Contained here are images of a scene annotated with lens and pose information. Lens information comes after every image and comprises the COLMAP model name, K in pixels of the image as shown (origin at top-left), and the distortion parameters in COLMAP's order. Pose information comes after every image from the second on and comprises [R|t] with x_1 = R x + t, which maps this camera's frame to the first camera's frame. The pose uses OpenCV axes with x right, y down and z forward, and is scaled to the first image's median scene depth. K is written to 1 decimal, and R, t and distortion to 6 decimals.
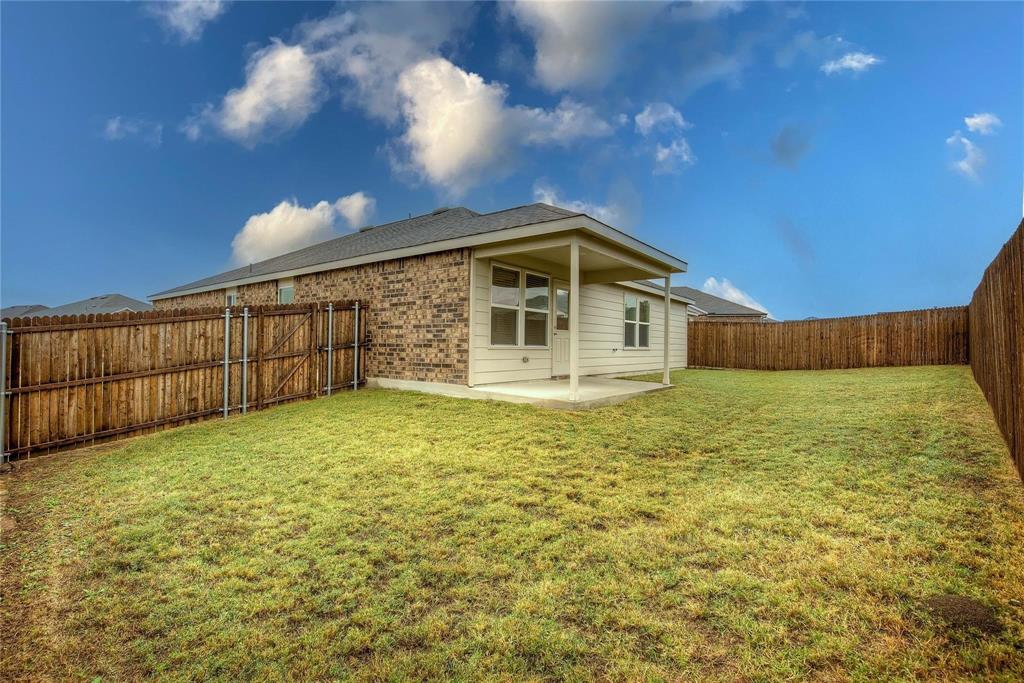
lens RADIAL K [[468.7, 0, 514.0], [0, 468.7, 343.1], [0, 0, 1]] dist [-0.039592, 0.008215]
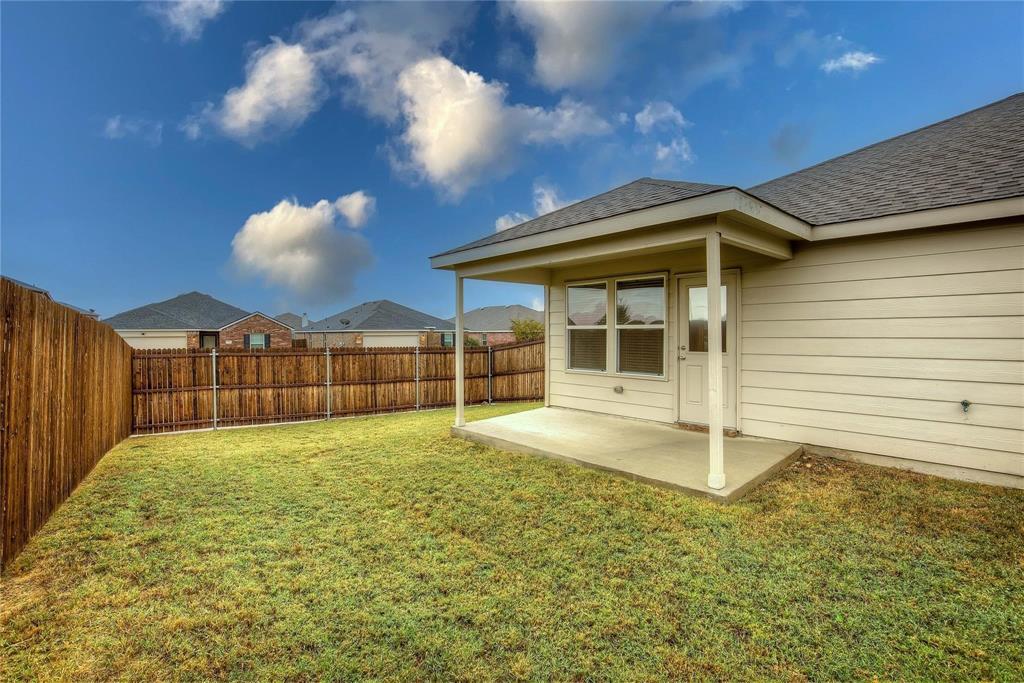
lens RADIAL K [[468.7, 0, 514.0], [0, 468.7, 343.1], [0, 0, 1]] dist [-0.039592, 0.008215]
pose [[-0.185171, 0.010833, -0.982647, 0.842122], [0.010021, 0.999908, 0.009135, -0.053357], [0.982655, -0.008155, -0.185262, 0.976170]]
